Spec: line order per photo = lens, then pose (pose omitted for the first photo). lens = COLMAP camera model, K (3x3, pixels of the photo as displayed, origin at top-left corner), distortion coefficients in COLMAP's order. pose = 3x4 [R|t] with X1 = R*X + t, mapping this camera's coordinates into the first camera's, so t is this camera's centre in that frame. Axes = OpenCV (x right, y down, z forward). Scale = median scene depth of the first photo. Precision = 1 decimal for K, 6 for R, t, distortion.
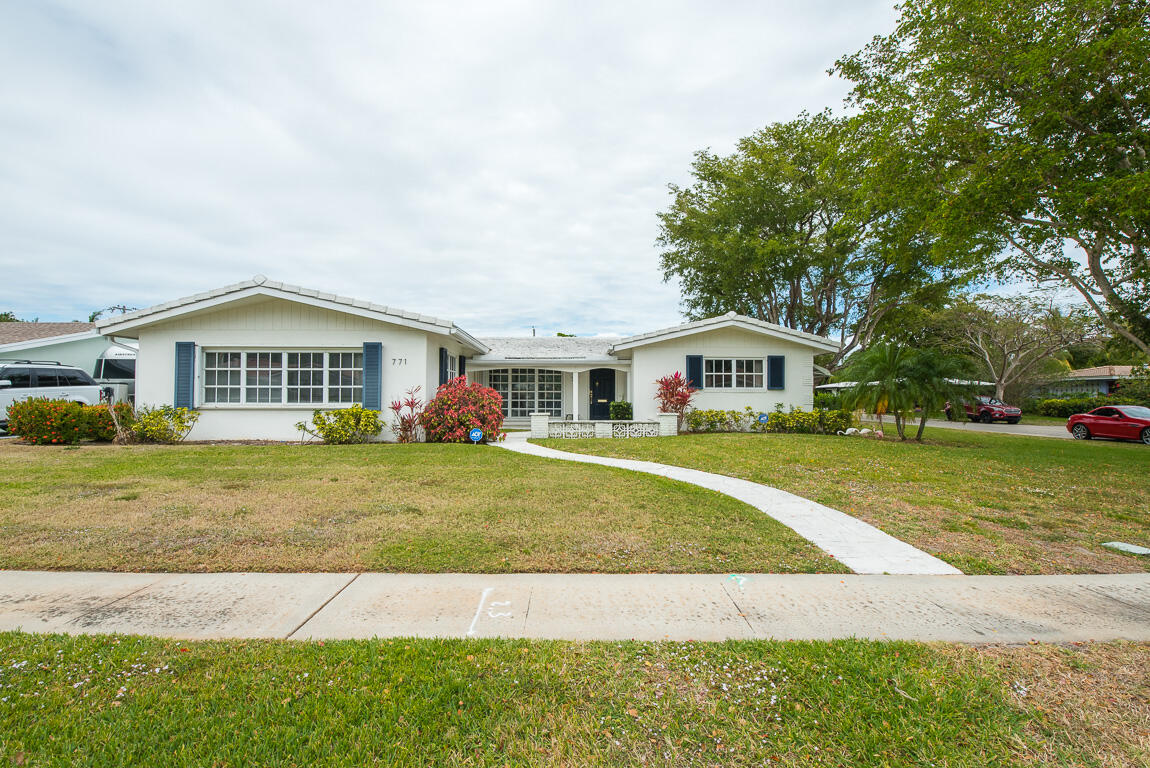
lens RADIAL K [[591.0, 0, 575.0], [0, 591.0, 384.0], [0, 0, 1]] dist [0.001179, -0.000412]
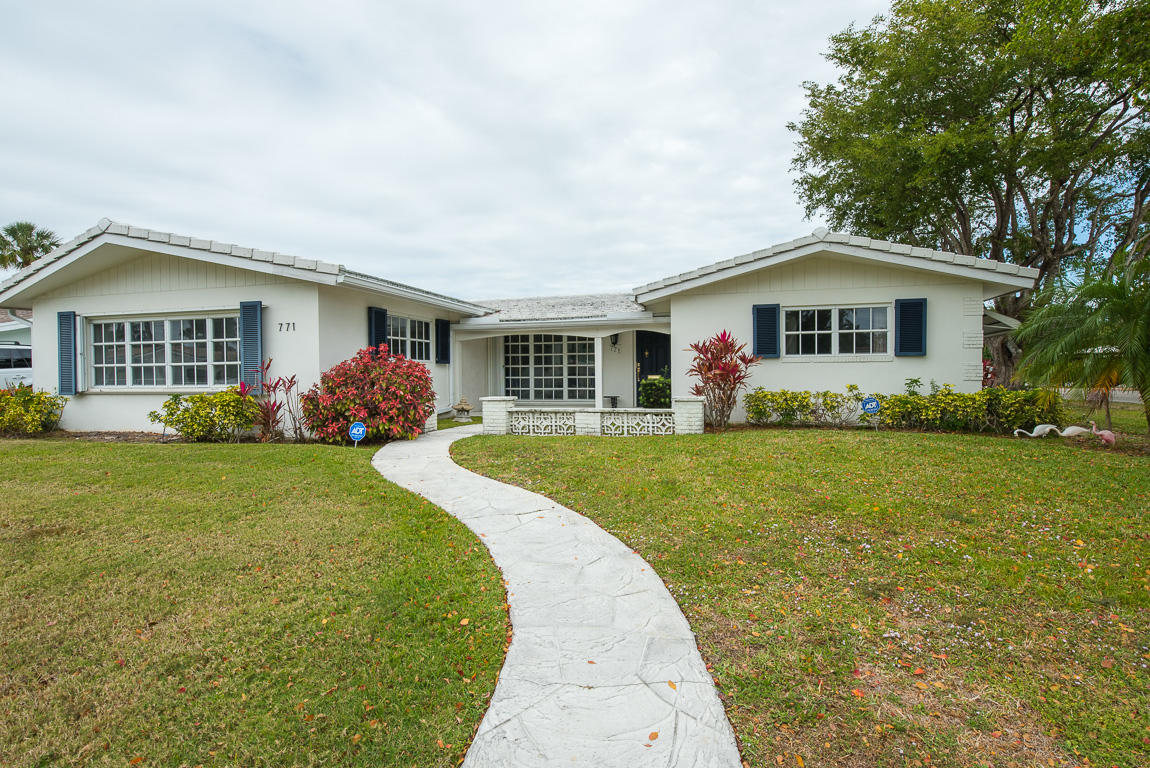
lens RADIAL K [[589.1, 0, 575.0], [0, 589.1, 384.0], [0, 0, 1]] dist [-0.000137, 0.000308]
pose [[0.950845, -0.005496, -0.309618, 0.202416], [0.018863, 0.999014, 0.040196, 0.007377], [0.309092, -0.044060, 0.950011, 0.330051]]
